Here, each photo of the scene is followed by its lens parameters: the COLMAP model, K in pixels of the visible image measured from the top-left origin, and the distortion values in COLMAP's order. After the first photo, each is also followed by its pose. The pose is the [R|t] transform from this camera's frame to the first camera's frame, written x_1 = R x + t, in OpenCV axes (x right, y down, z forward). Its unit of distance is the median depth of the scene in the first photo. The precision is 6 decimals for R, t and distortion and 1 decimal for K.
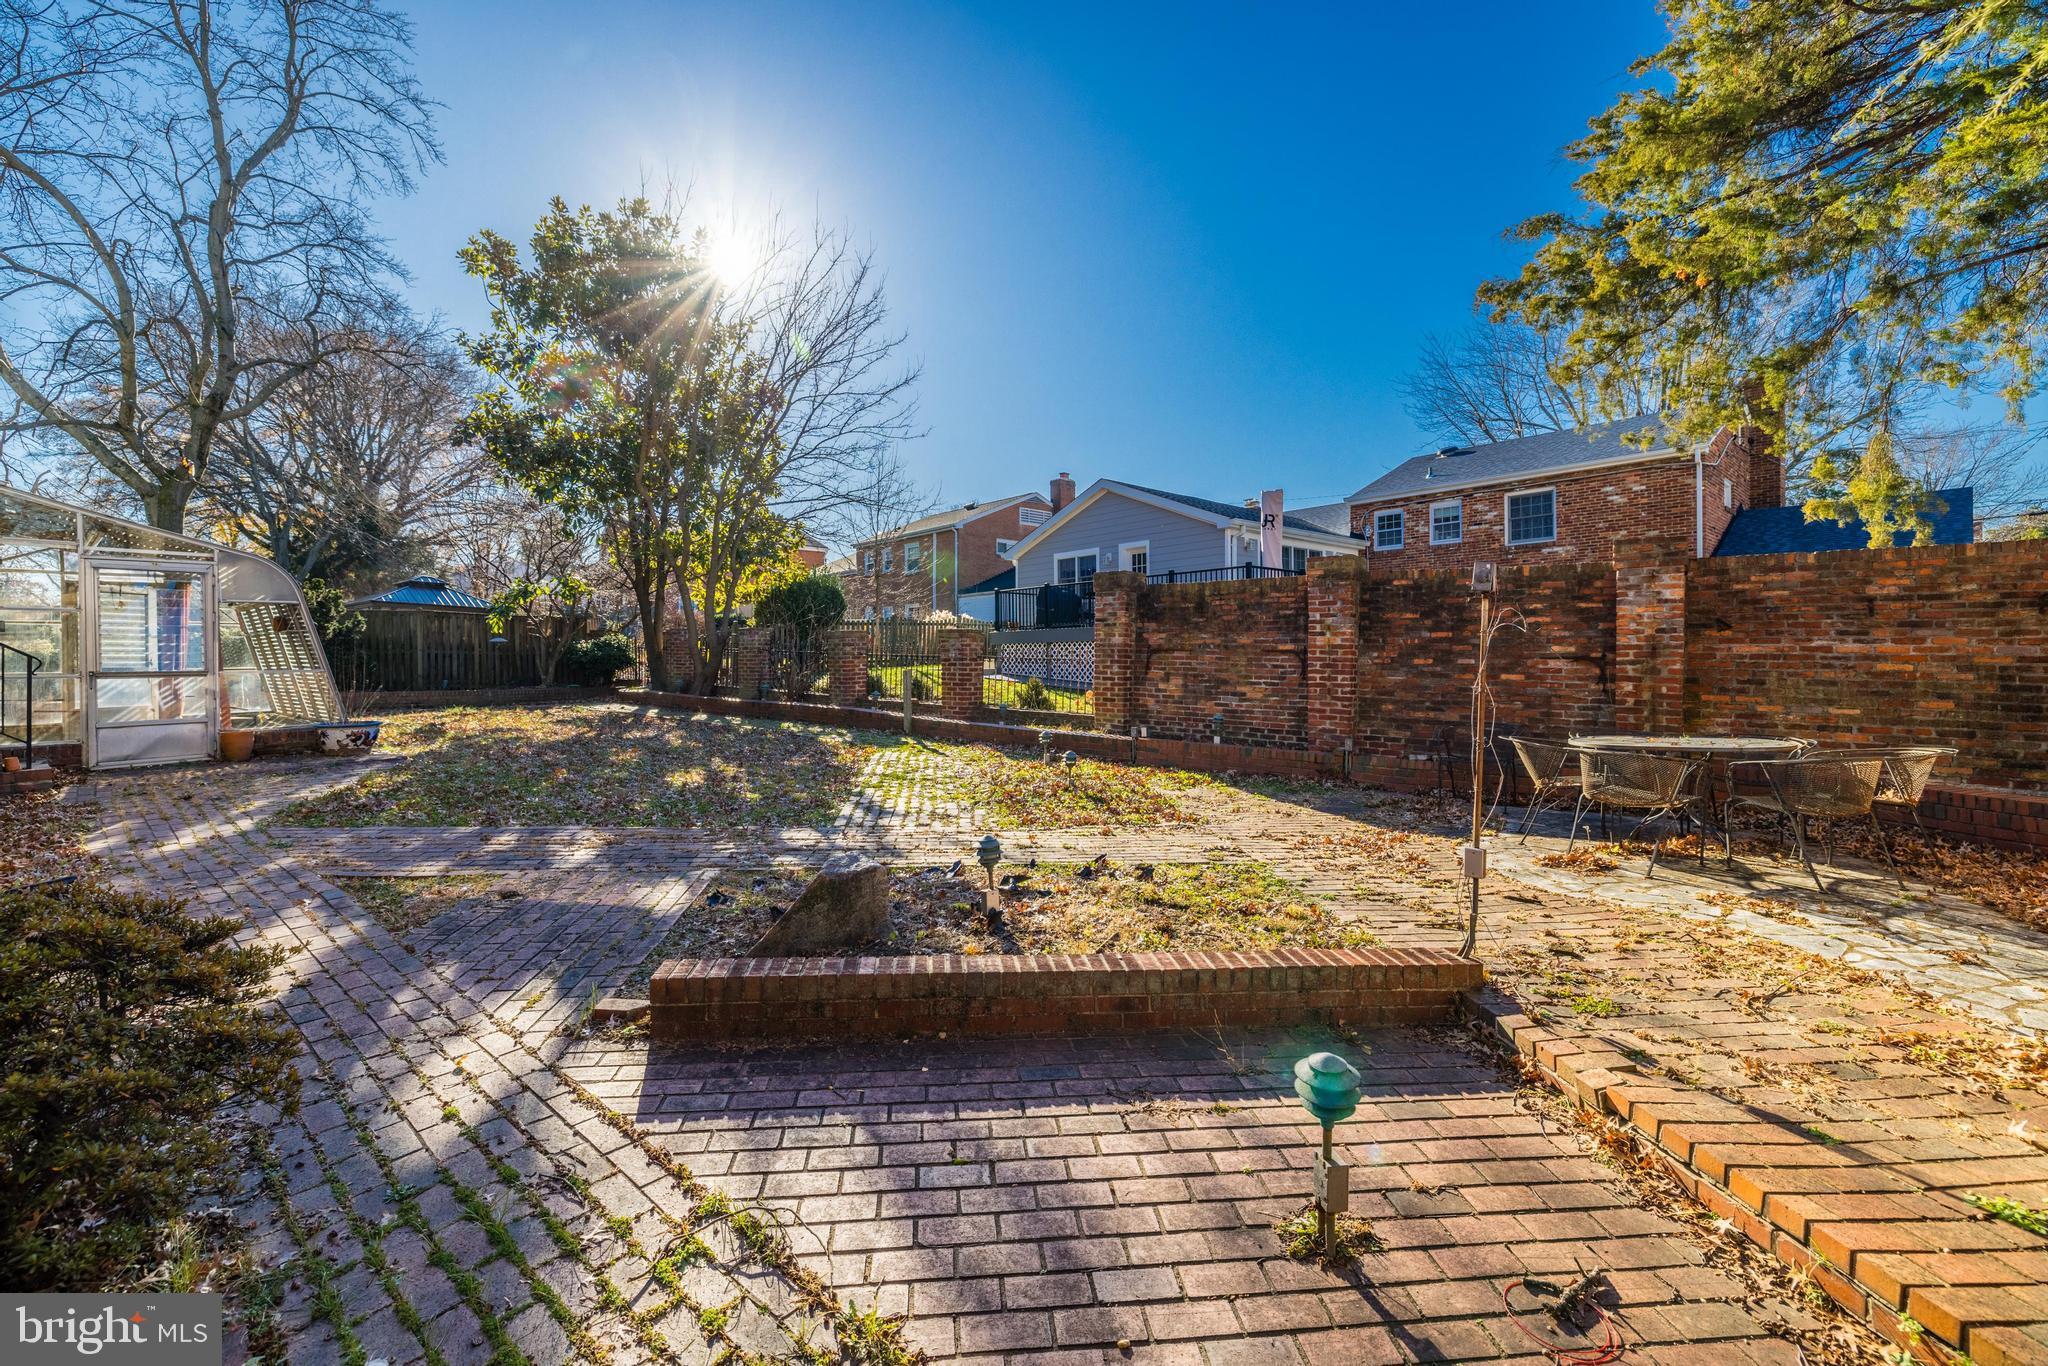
lens RADIAL K [[881.9, 0, 1009.6], [0, 881.9, 663.6], [0, 0, 1]] dist [-0.032454, 0.018956]
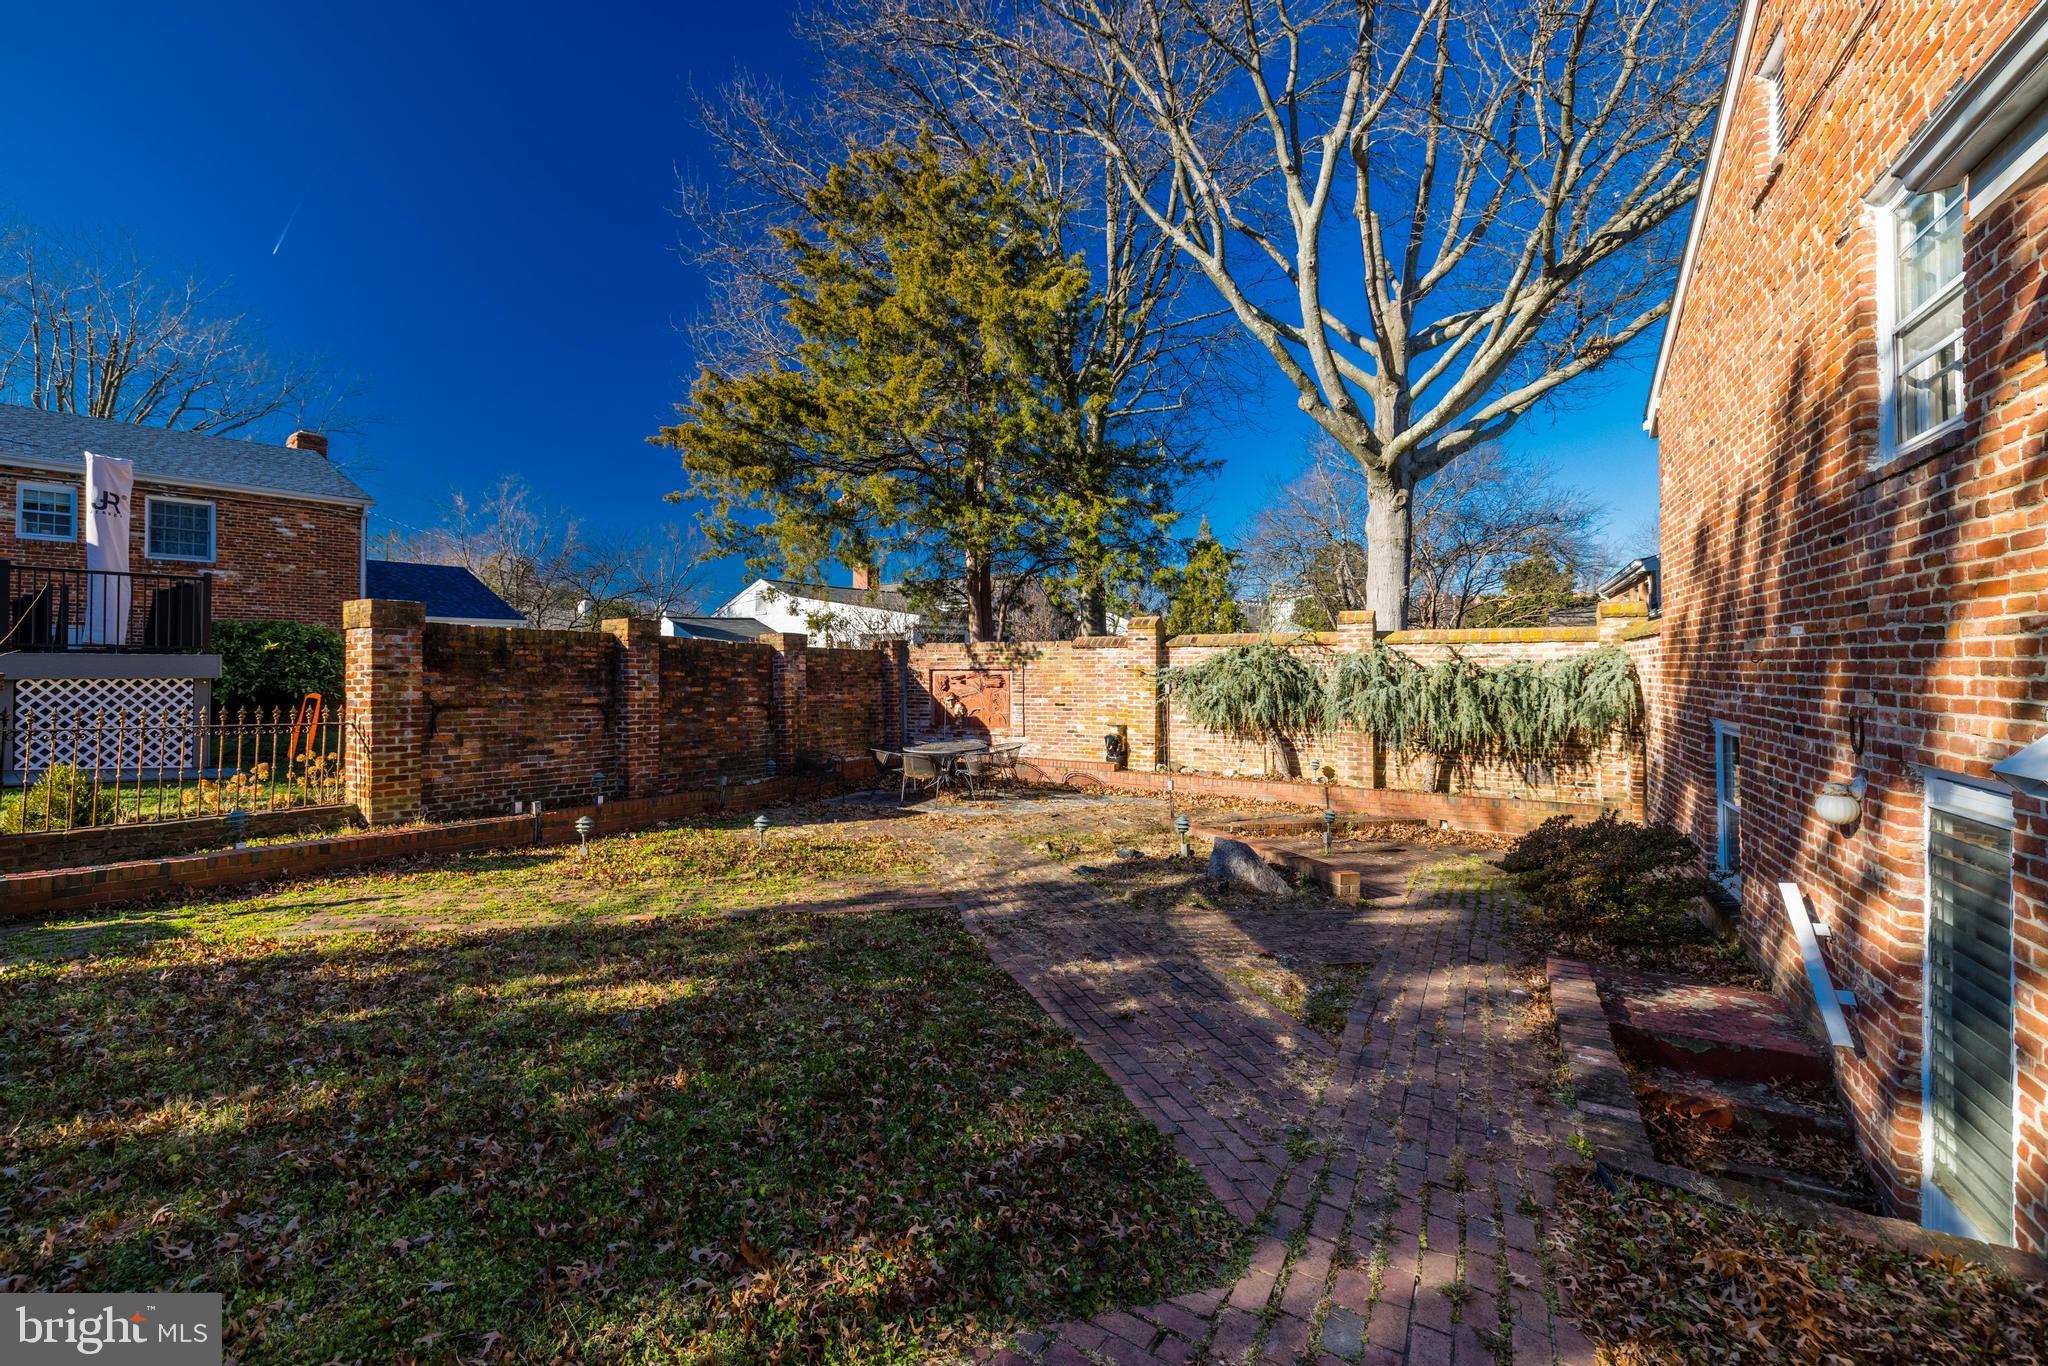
lens RADIAL K [[881.9, 0, 1009.6], [0, 881.9, 663.6], [0, 0, 1]] dist [-0.032454, 0.018956]
pose [[-0.227455, 0.011687, 0.973718, -1.009554], [-0.000076, 0.999928, -0.012019, -0.063950], [-0.973789, -0.002807, -0.227438, 0.973232]]
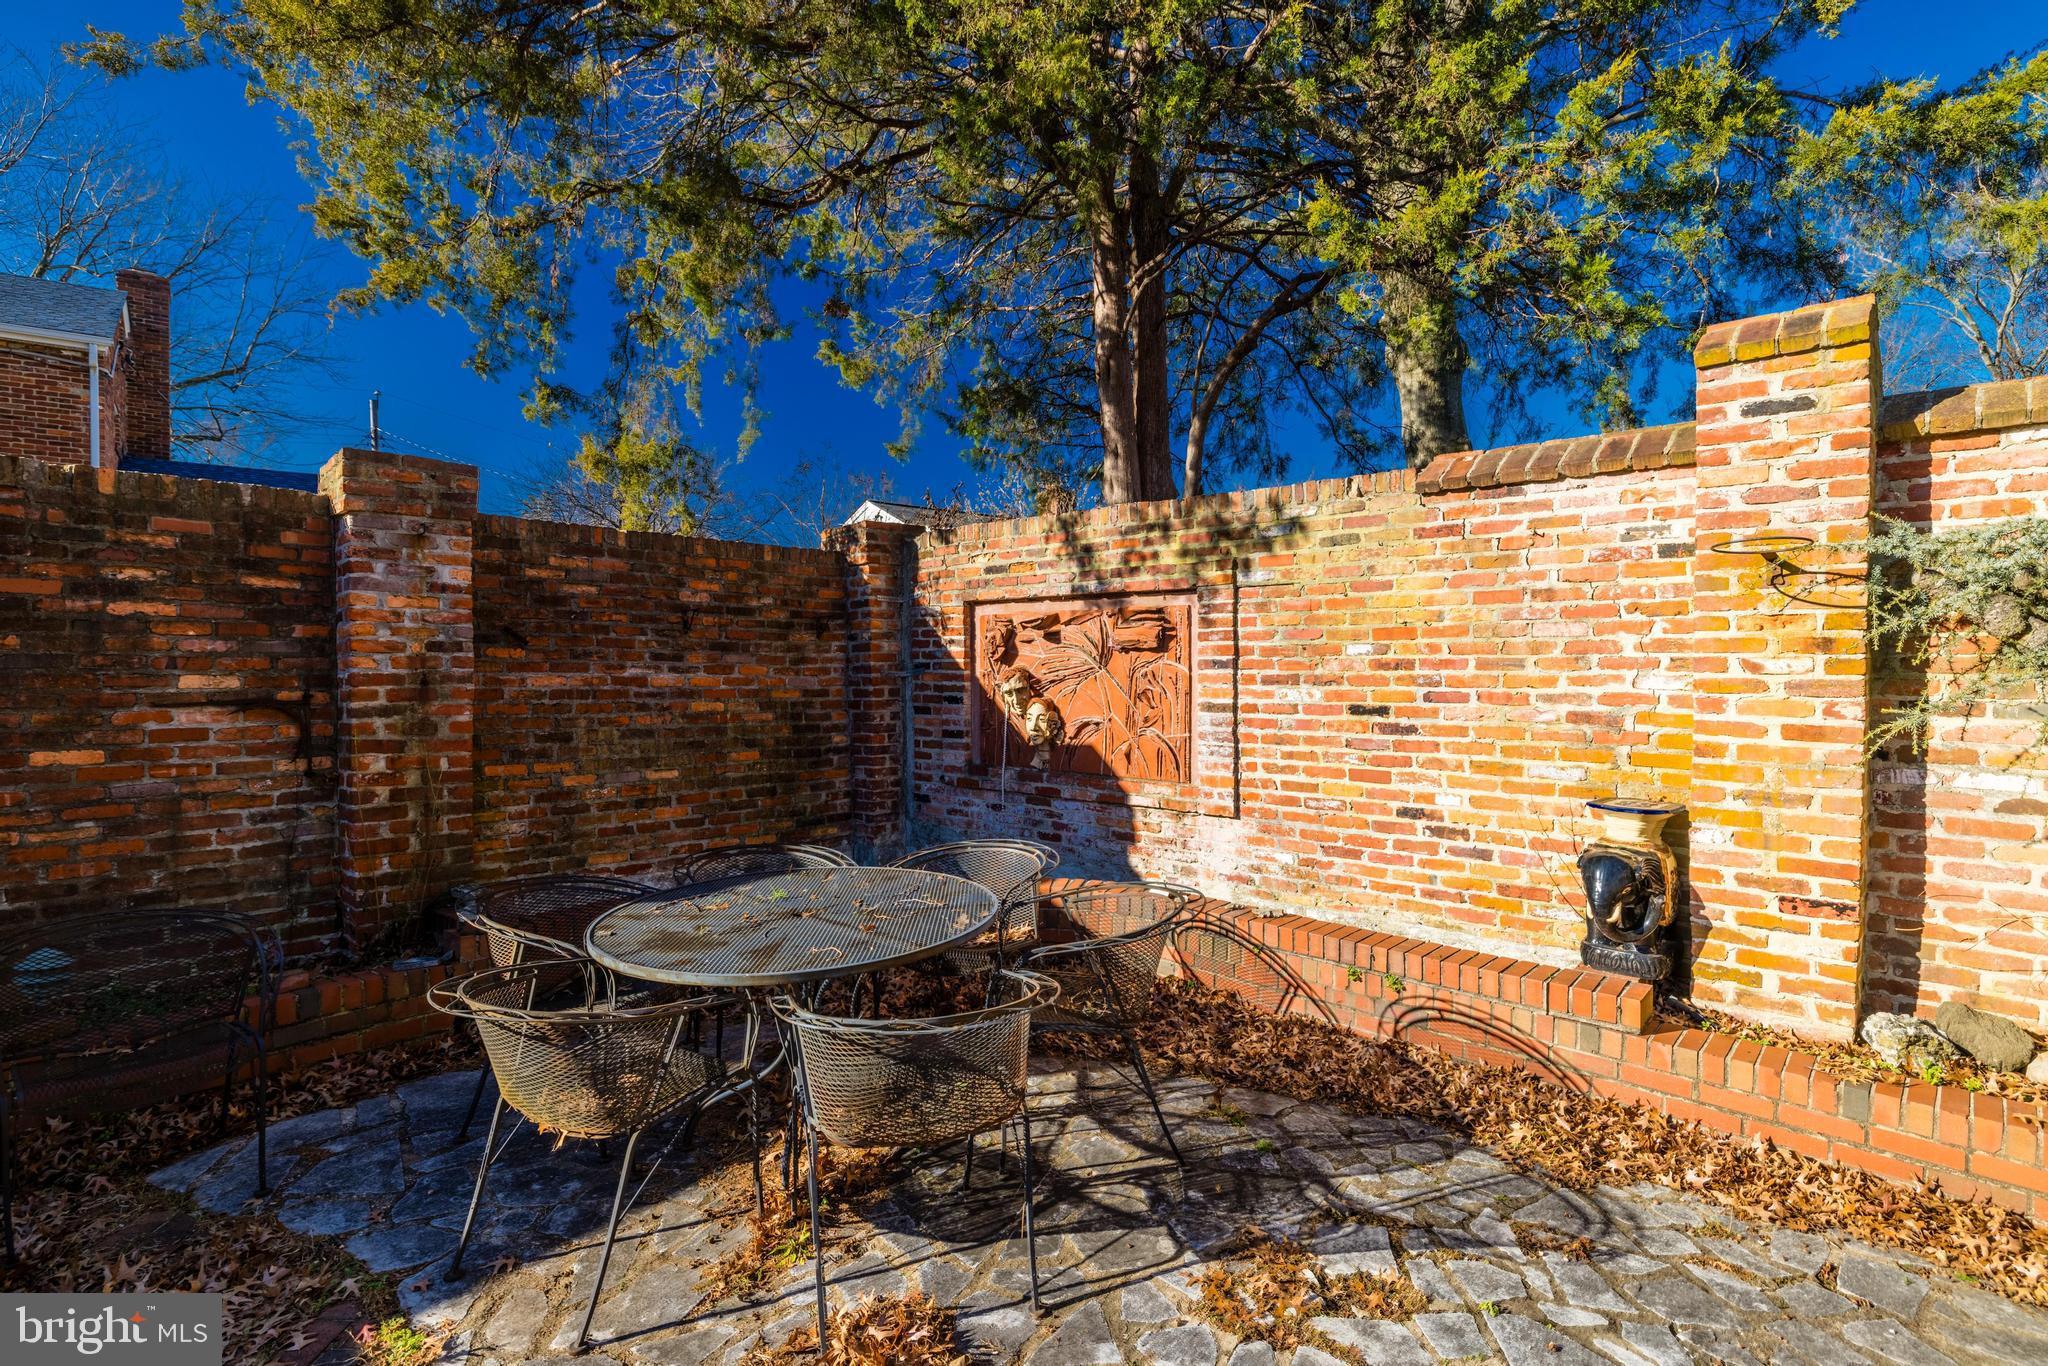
lens RADIAL K [[1018.8, 0, 1020.2], [0, 1018.8, 674.3], [0, 0, 1]] dist [-0.018131, 0.000050]
pose [[0.037218, -0.011037, 0.999246, 0.173962], [0.000440, 0.999939, 0.011028, -0.027513], [-0.999307, 0.000029, 0.037220, 0.629432]]
